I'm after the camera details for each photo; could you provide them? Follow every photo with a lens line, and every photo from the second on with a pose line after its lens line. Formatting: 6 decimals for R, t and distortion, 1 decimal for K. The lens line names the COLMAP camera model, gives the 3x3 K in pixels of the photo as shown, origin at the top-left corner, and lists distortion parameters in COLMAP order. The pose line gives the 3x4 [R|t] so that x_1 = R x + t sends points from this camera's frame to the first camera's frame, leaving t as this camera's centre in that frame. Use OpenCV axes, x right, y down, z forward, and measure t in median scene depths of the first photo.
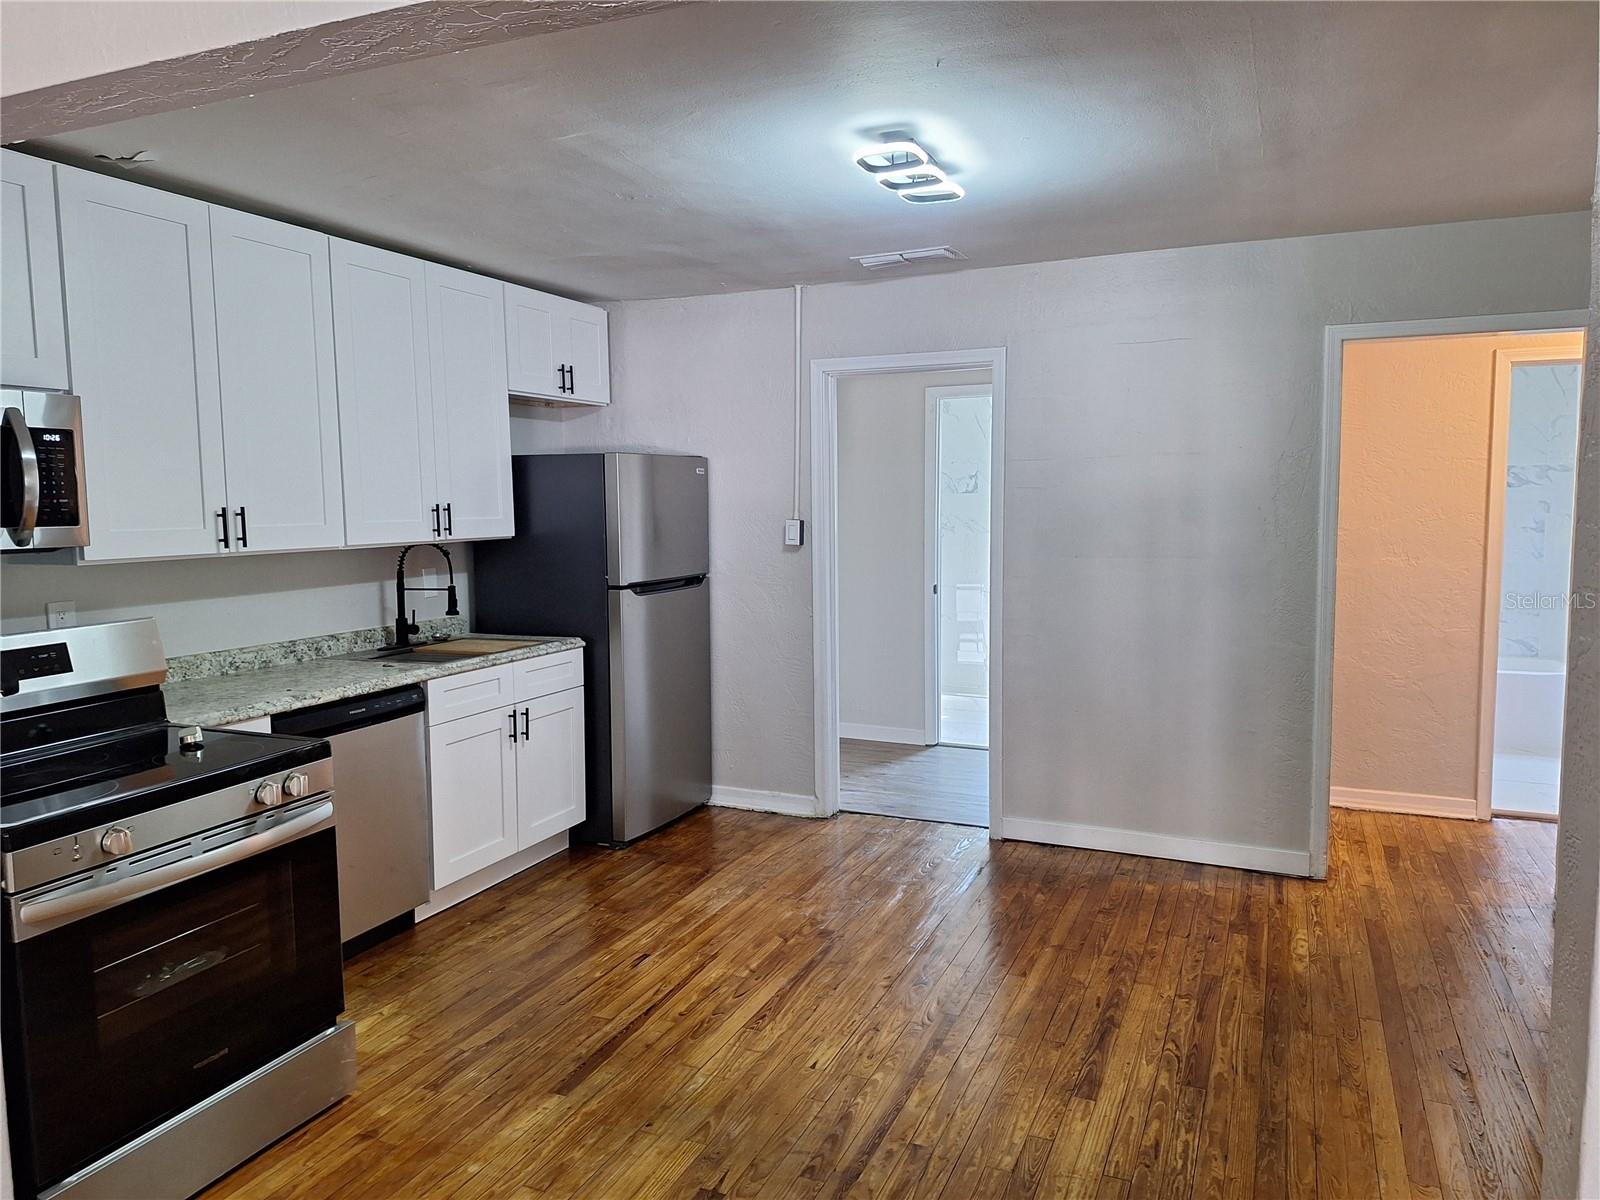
lens RADIAL K [[1114.6, 0, 798.0], [0, 1114.6, 589.8], [0, 0, 1]] dist [0.086807, -0.095607]
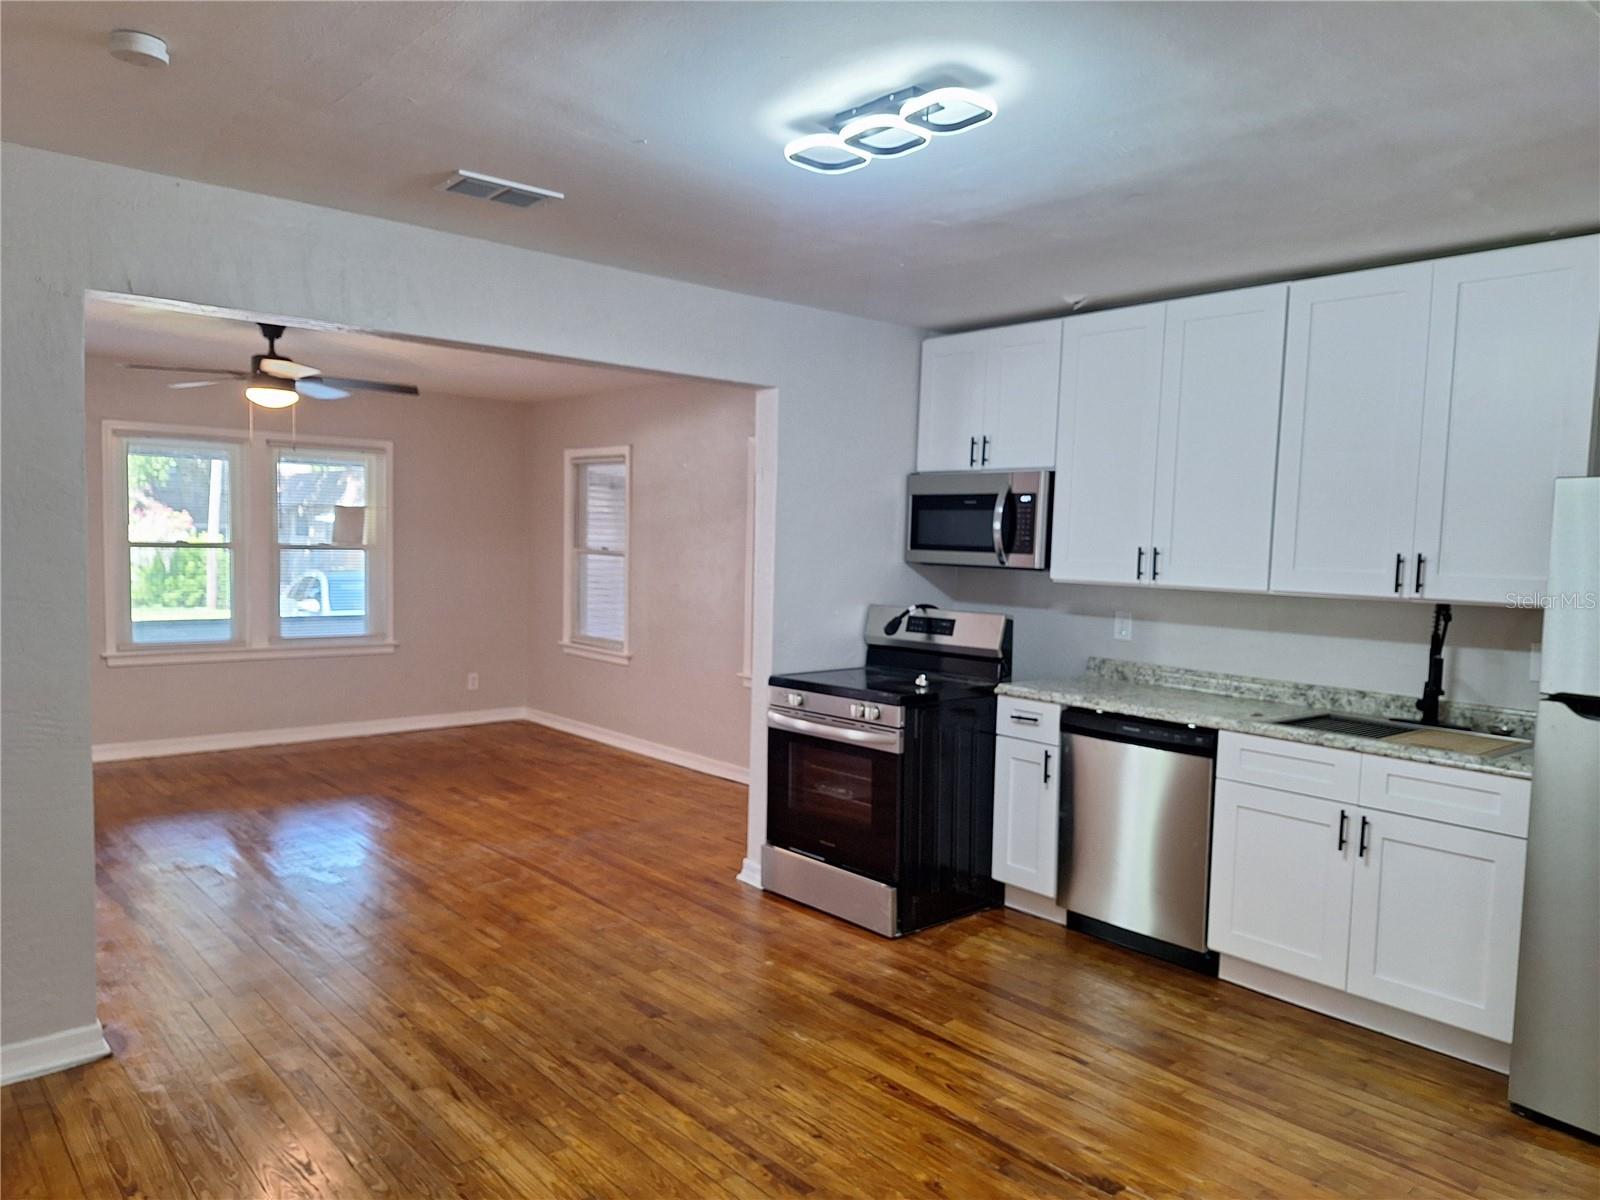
lens RADIAL K [[1114.6, 0, 798.5], [0, 1114.6, 611.0], [0, 0, 1]] dist [0.086807, -0.095607]
pose [[-0.429087, 0.060188, -0.901255, 0.622066], [-0.098550, 0.988702, 0.112947, -0.084610], [0.897871, 0.137283, -0.418308, 0.953254]]
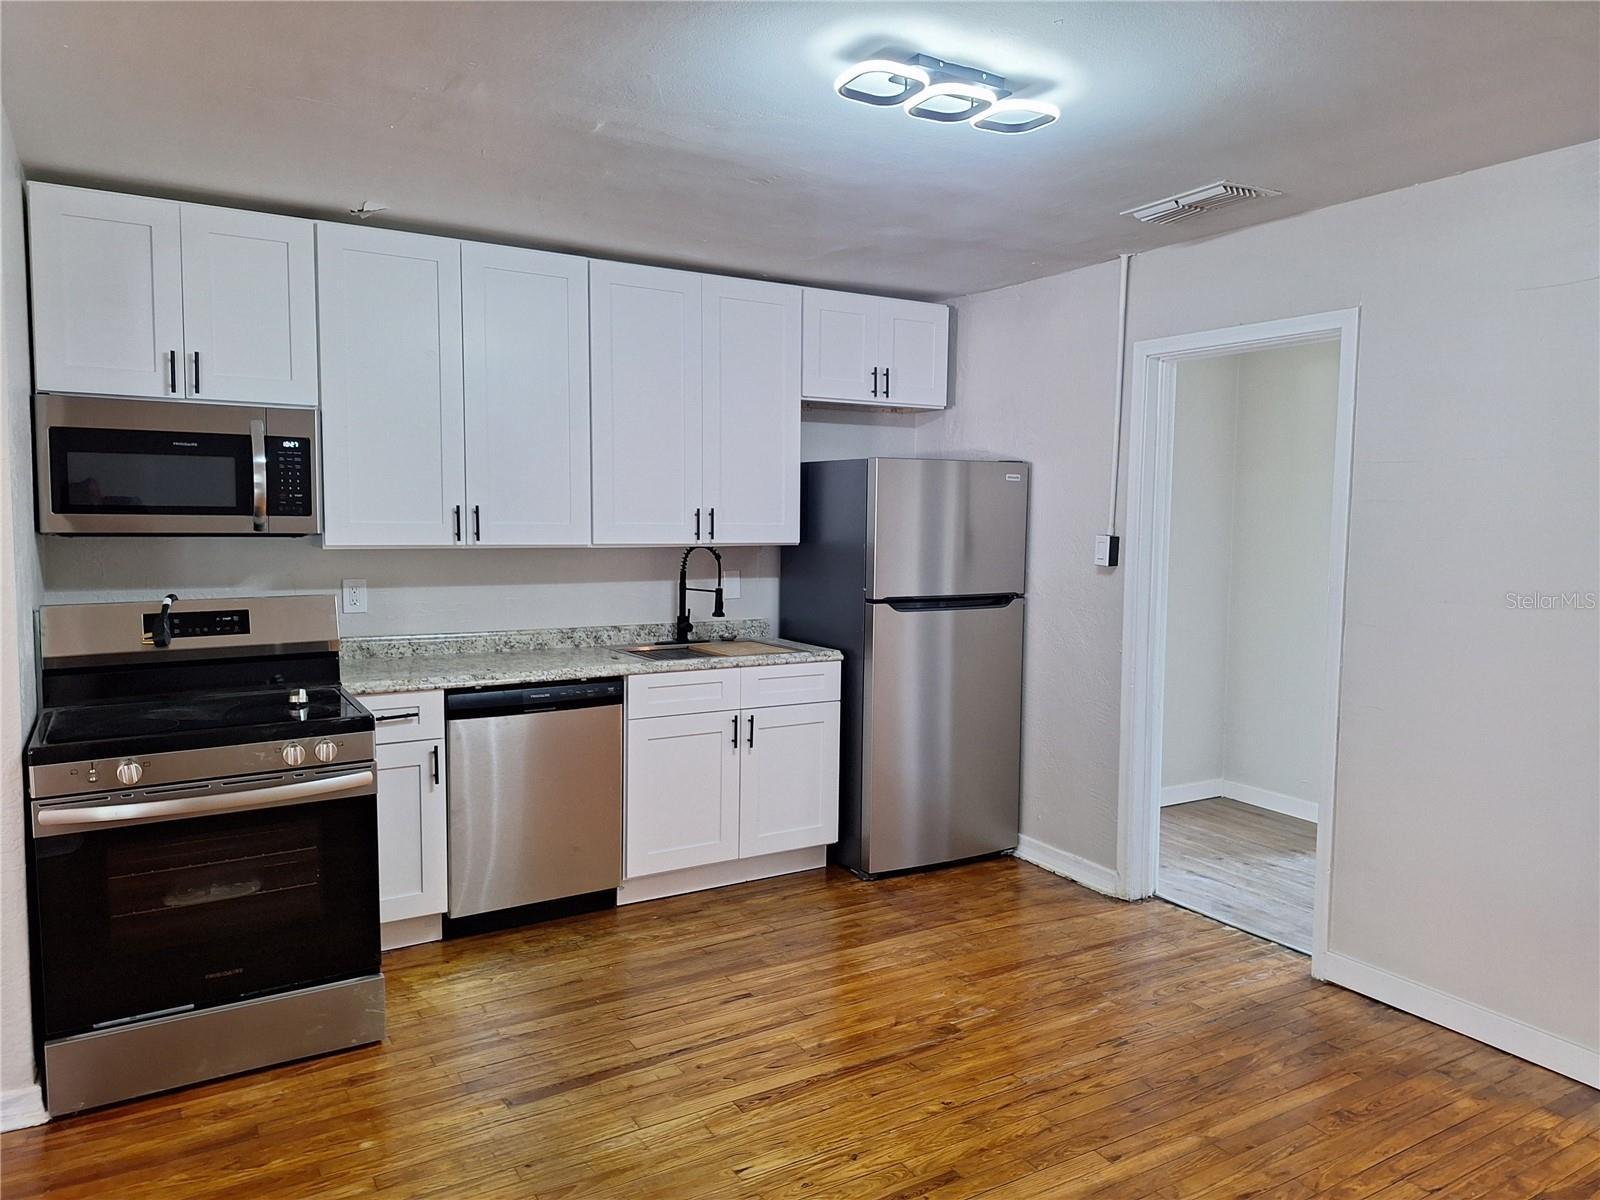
lens RADIAL K [[1114.6, 0, 811.7], [0, 1114.6, 592.5], [0, 0, 1]] dist [0.086807, -0.095607]
pose [[0.816297, 0.062923, -0.574195, 0.357717], [-0.068563, 0.997576, 0.011847, -0.018072], [0.573548, 0.029698, 0.818633, 0.220475]]
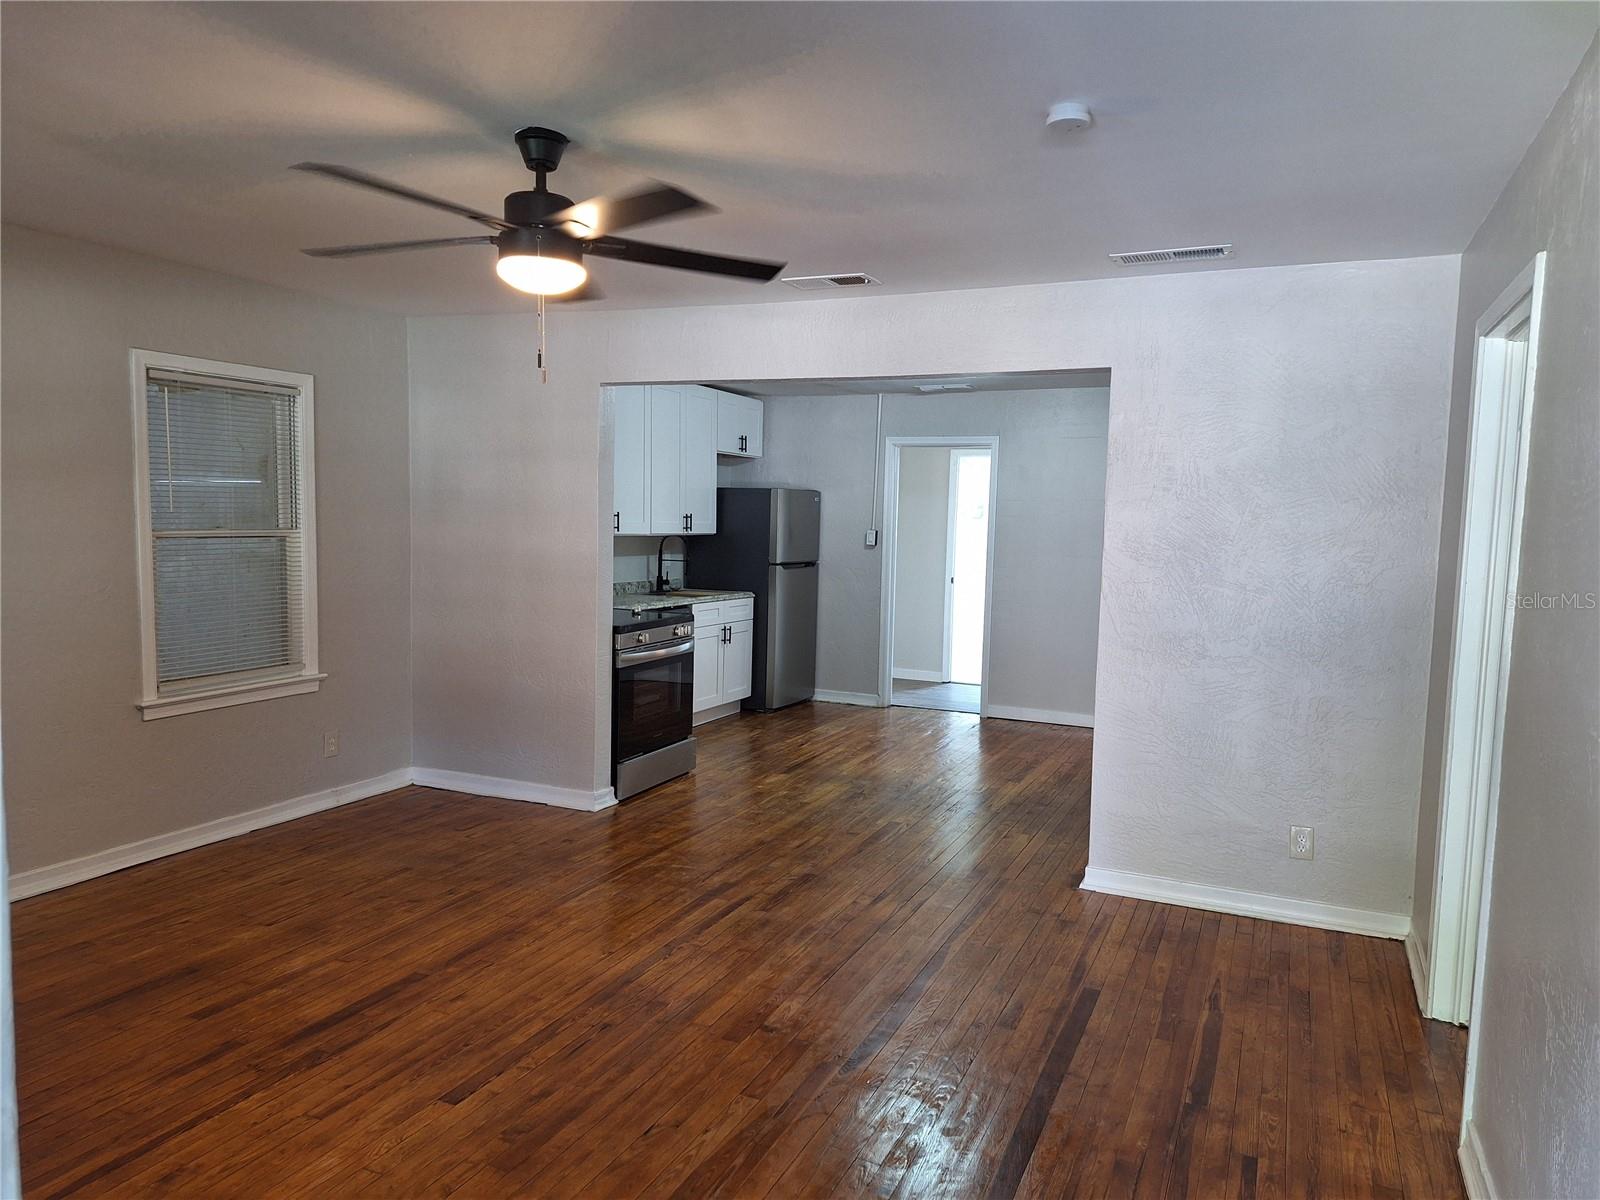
lens RADIAL K [[1114.6, 0, 800.6], [0, 1114.6, 610.4], [0, 0, 1]] dist [0.086807, -0.095607]
pose [[0.999378, 0.035004, -0.004379, -0.119154], [-0.035010, 0.999386, -0.001211, 0.077902], [0.004334, 0.001364, 0.999990, -0.831511]]
